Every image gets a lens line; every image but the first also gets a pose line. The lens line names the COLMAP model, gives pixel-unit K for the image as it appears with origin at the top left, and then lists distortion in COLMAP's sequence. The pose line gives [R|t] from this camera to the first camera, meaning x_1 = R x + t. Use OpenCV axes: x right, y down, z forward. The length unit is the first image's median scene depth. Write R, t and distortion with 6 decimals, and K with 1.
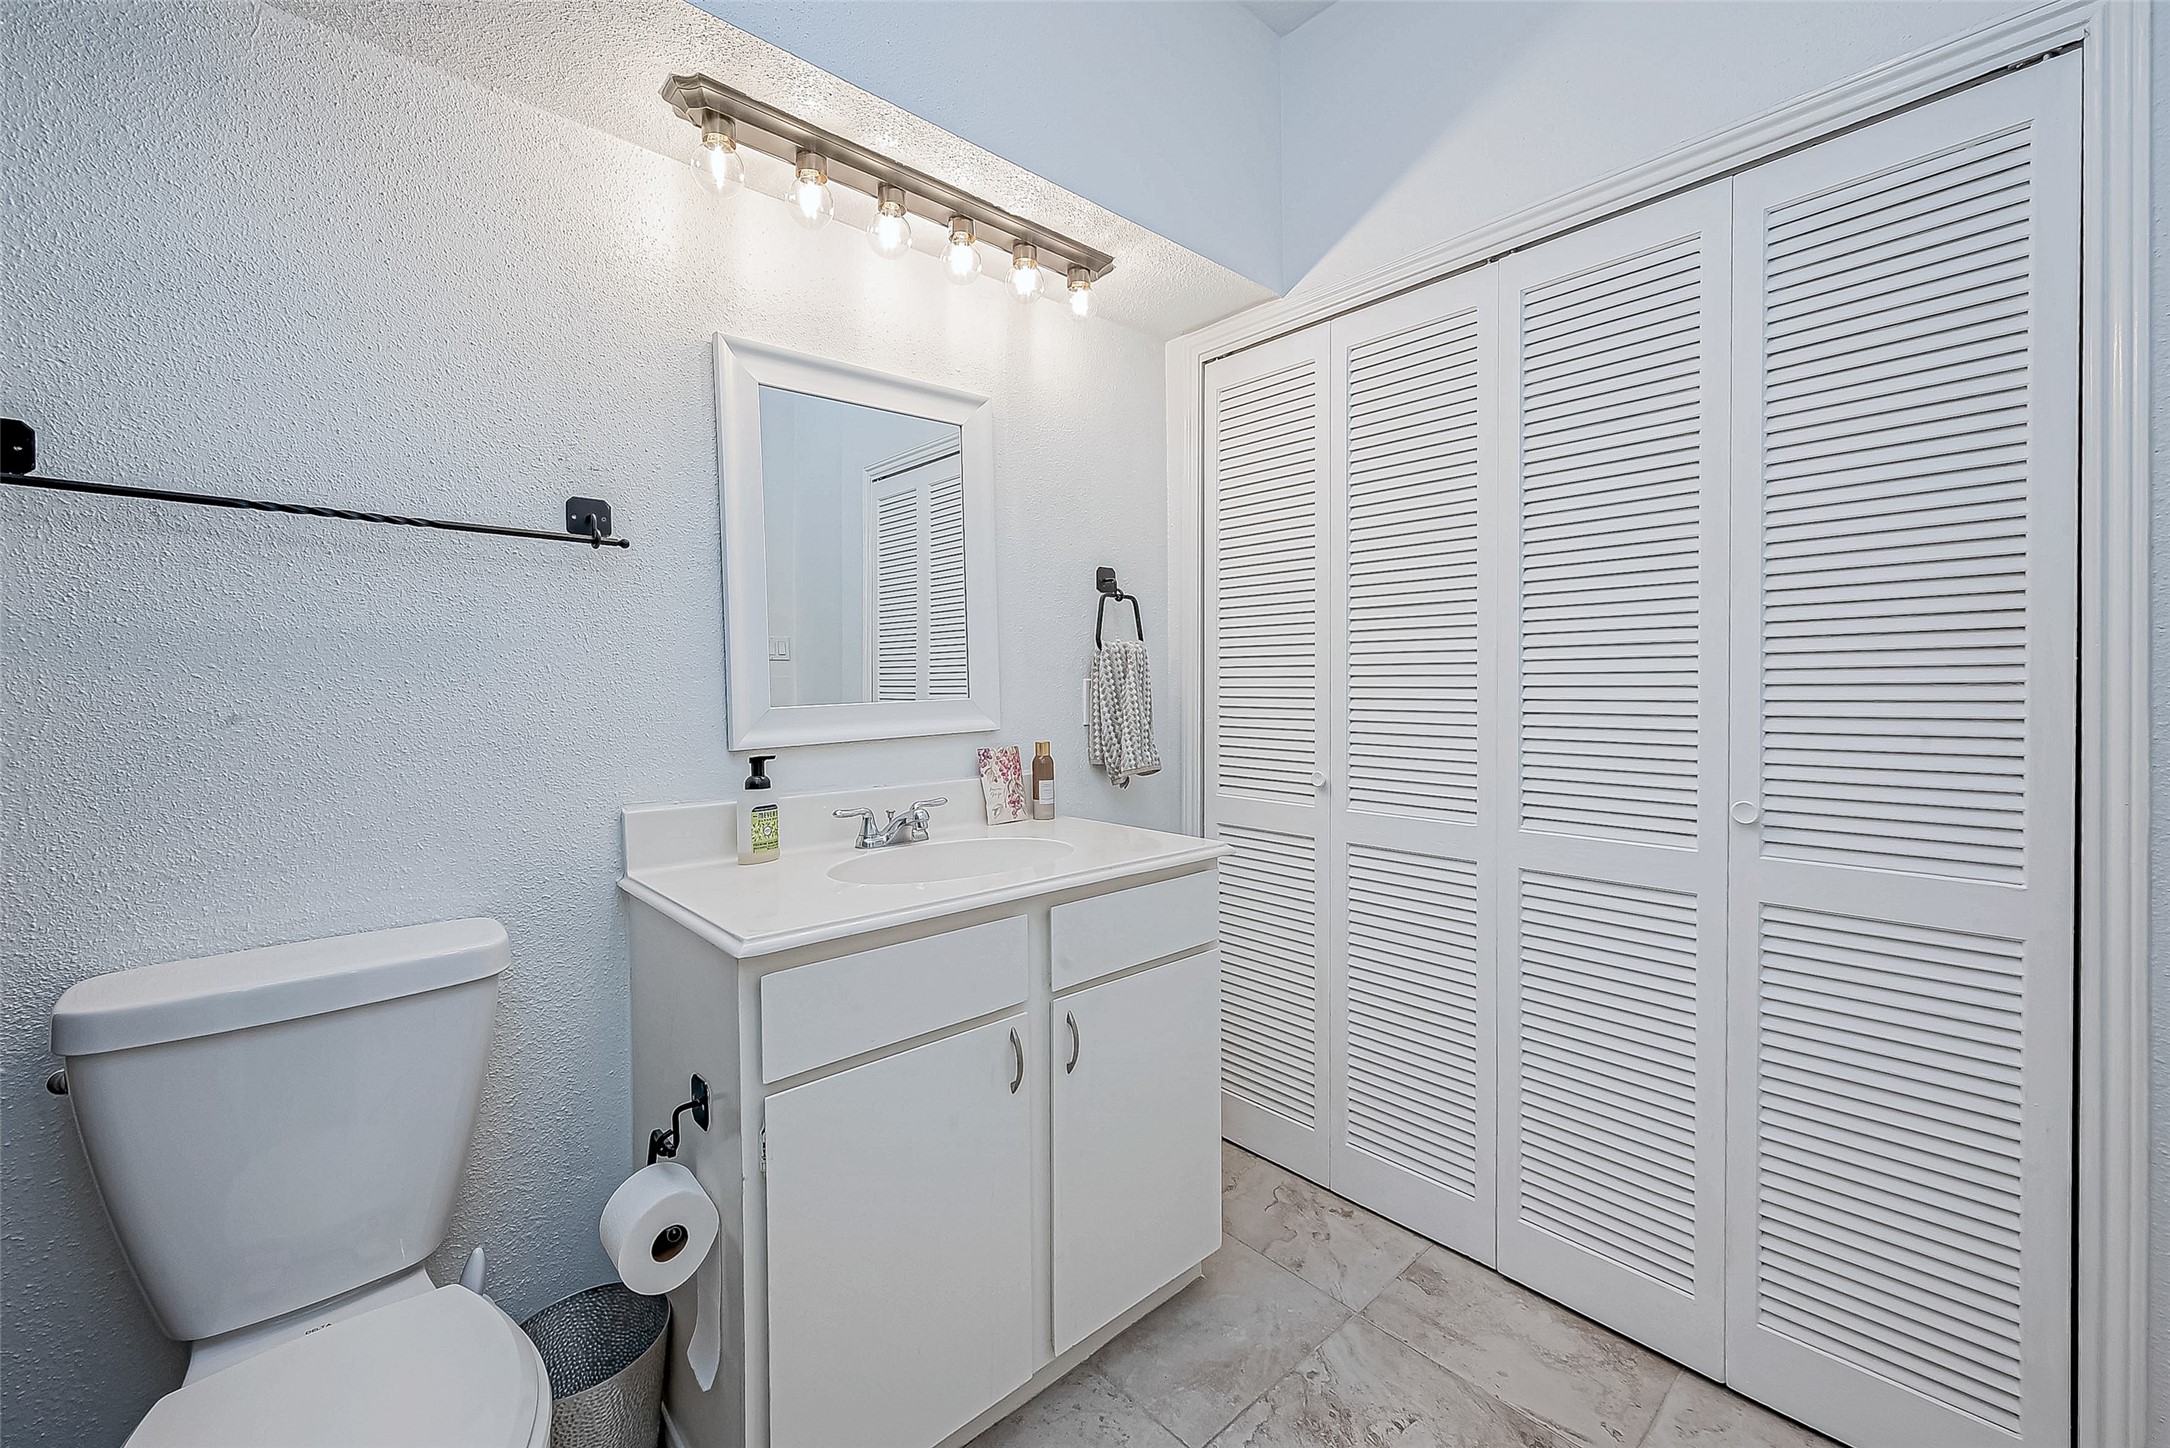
lens RADIAL K [[861.0, 0, 1089.7], [0, 861.0, 694.9], [0, 0, 1]] dist [-0.000326, -0.000077]
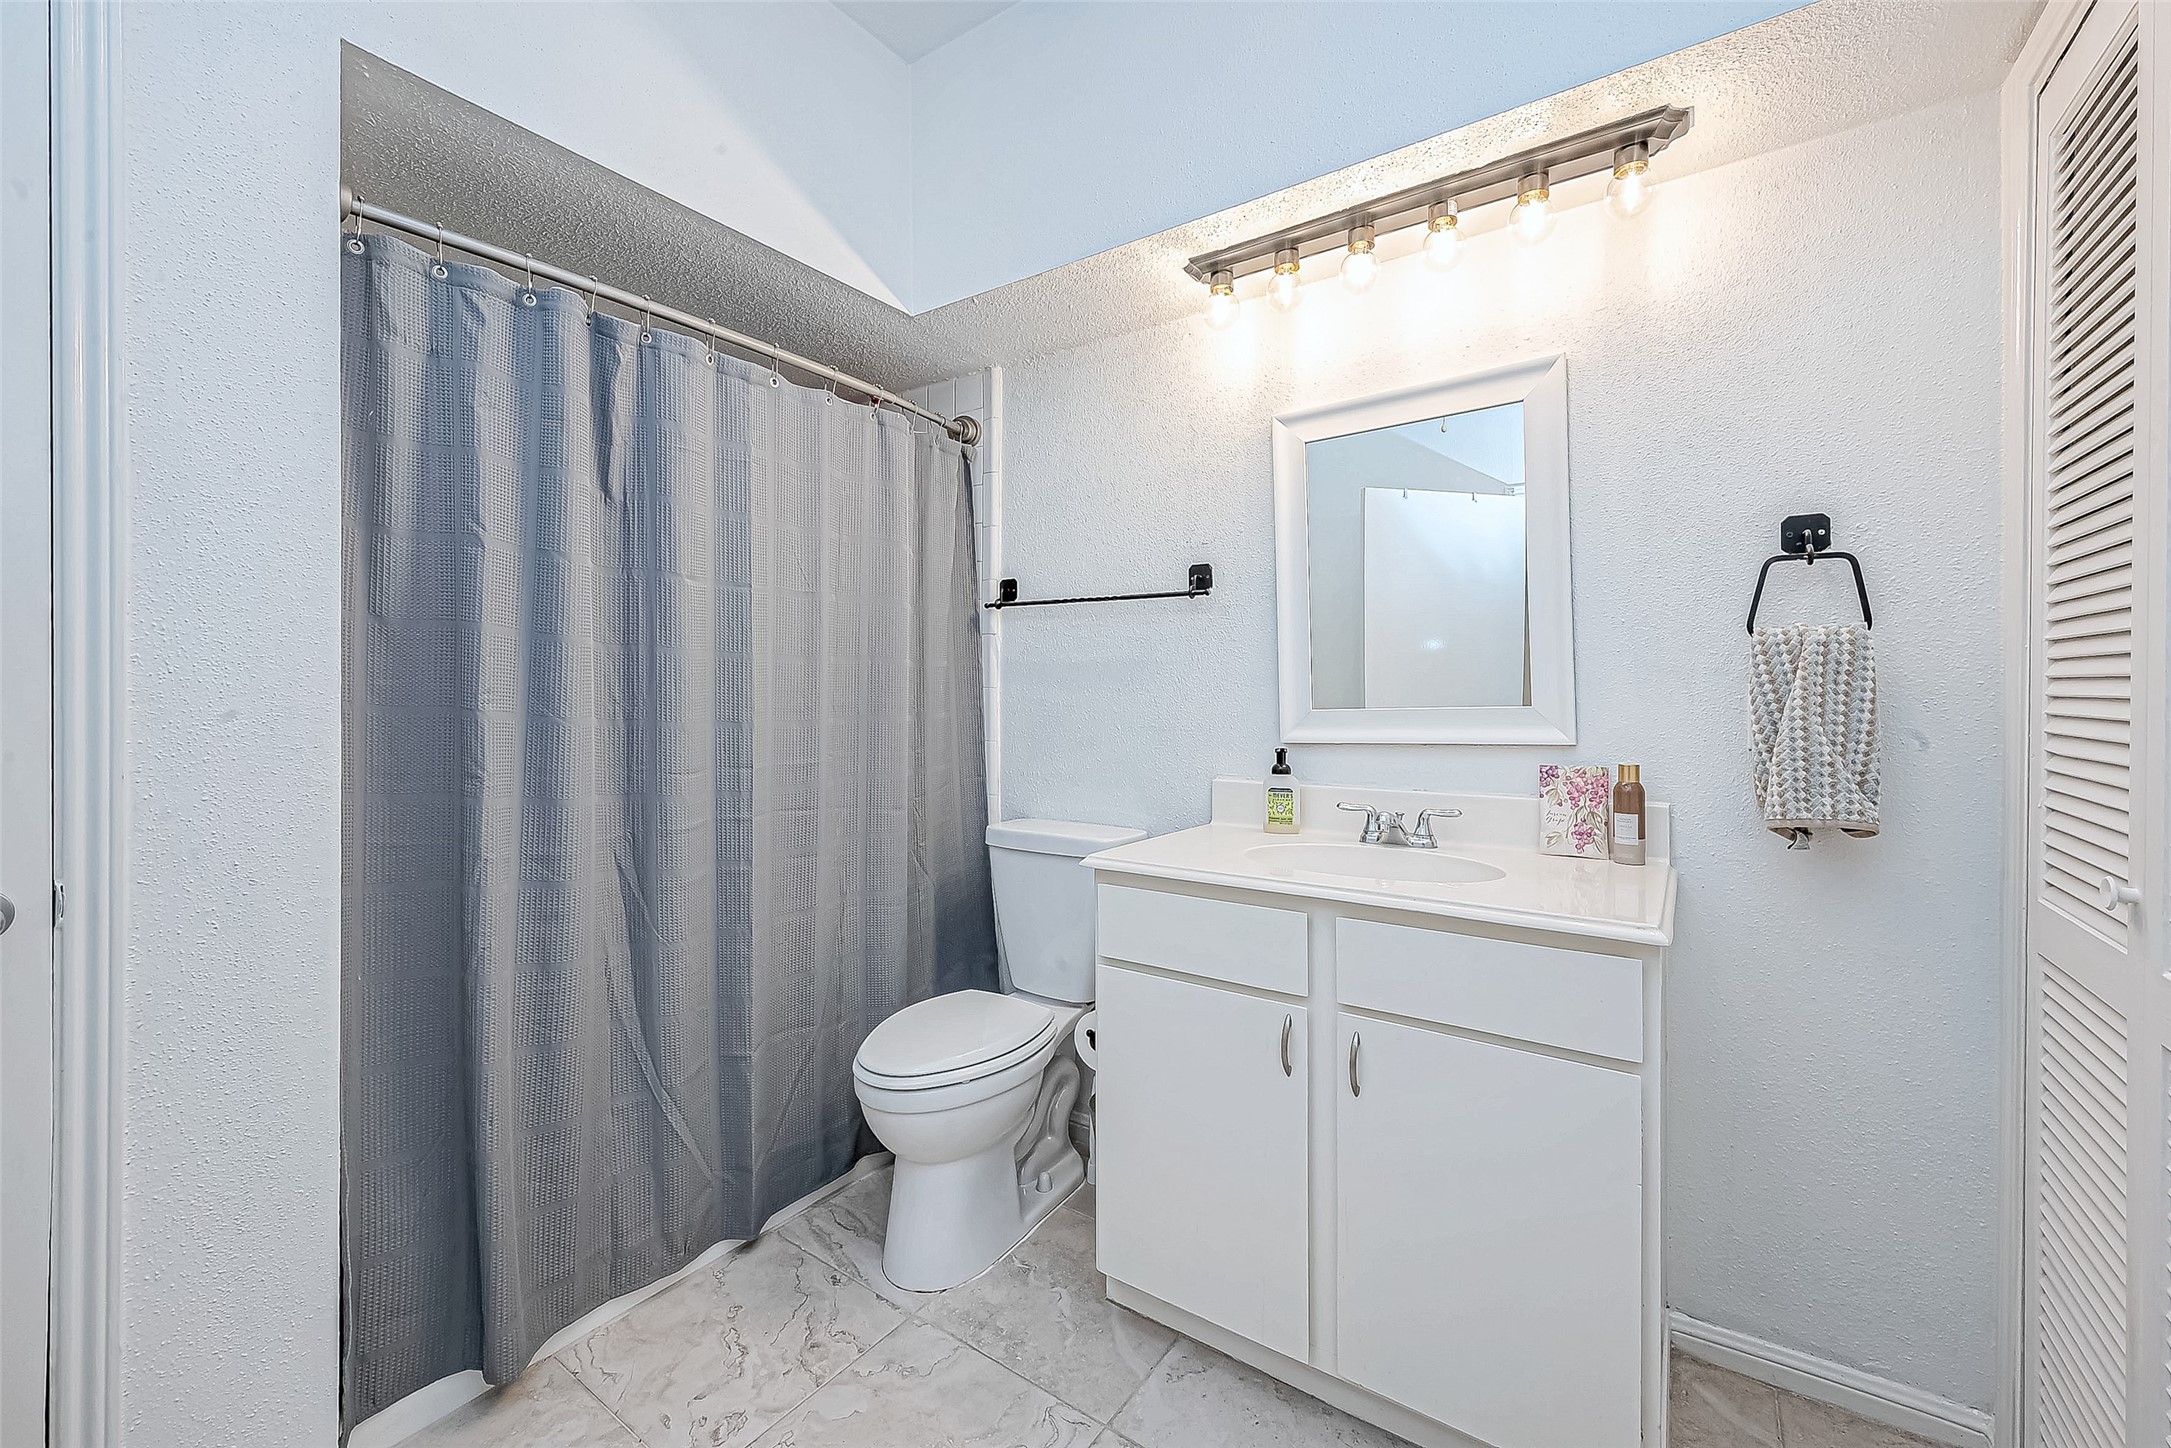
lens RADIAL K [[861.4, 0, 1090.2], [0, 861.4, 694.9], [0, 0, 1]] dist [-0.000326, -0.000077]
pose [[0.236275, 0.004554, -0.971675, 0.695861], [-0.014182, 0.999899, 0.001238, -0.002775], [0.971583, 0.013488, 0.236316, 0.403797]]
